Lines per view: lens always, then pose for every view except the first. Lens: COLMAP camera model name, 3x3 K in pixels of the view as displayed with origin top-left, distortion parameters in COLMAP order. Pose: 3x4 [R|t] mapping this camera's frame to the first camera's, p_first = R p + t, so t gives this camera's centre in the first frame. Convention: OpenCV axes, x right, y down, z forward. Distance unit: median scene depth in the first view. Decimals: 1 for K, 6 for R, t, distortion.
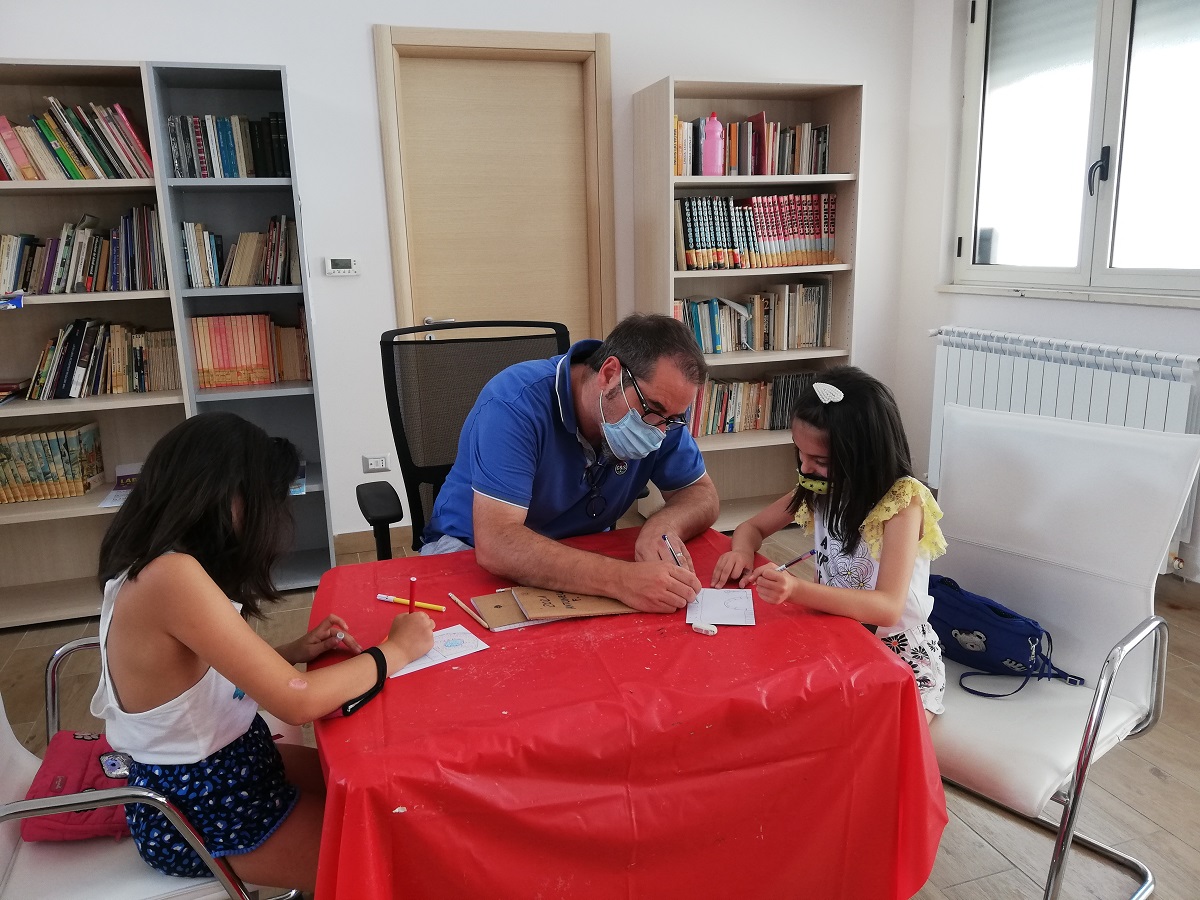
lens RADIAL K [[900.9, 0, 599.7], [0, 900.9, 434.6], [0, 0, 1]] dist [0.067124, -0.086073]
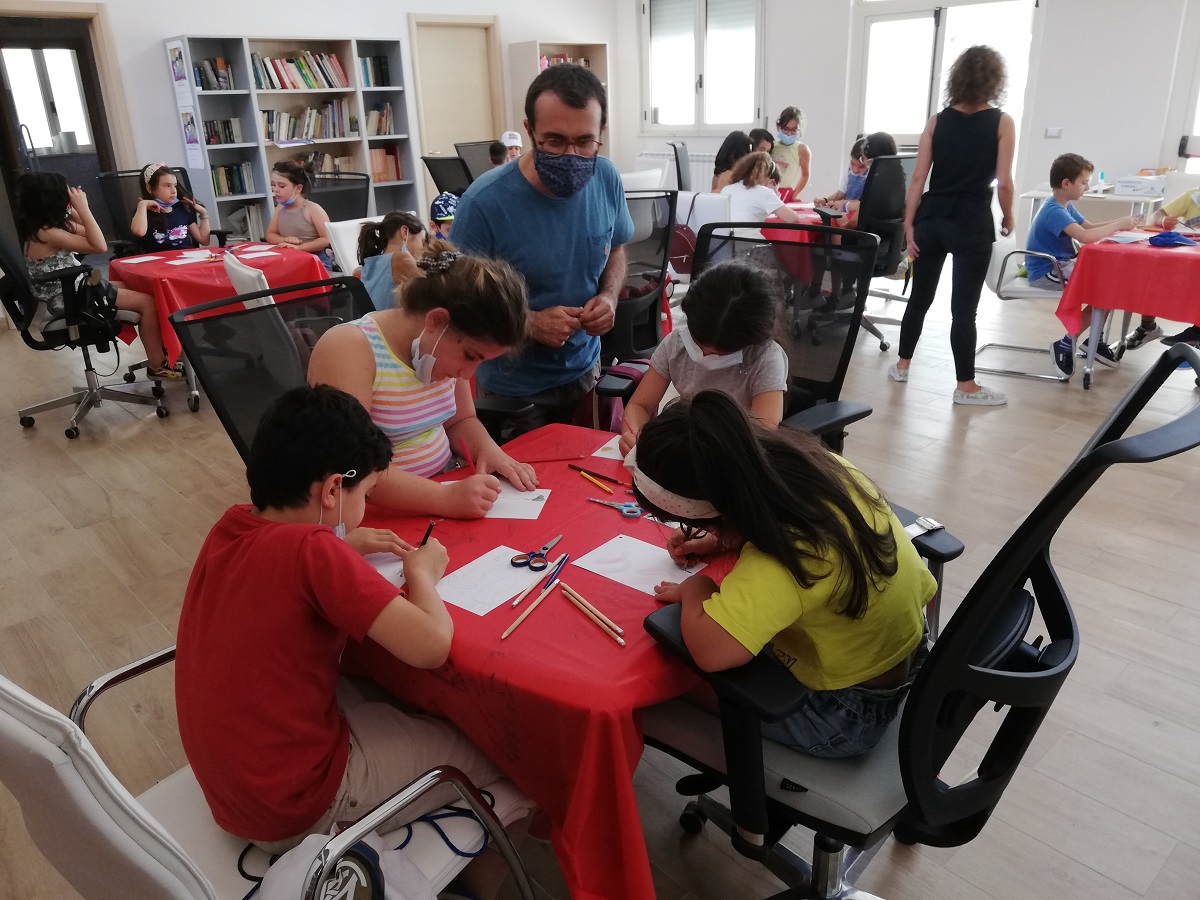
lens RADIAL K [[900.9, 0, 599.7], [0, 900.9, 434.6], [0, 0, 1]] dist [0.067124, -0.086073]
pose [[0.914844, -0.142212, 0.377936, -0.795962], [0.092013, 0.984726, 0.147810, 0.272421], [-0.393184, -0.100448, 0.913957, -1.294955]]
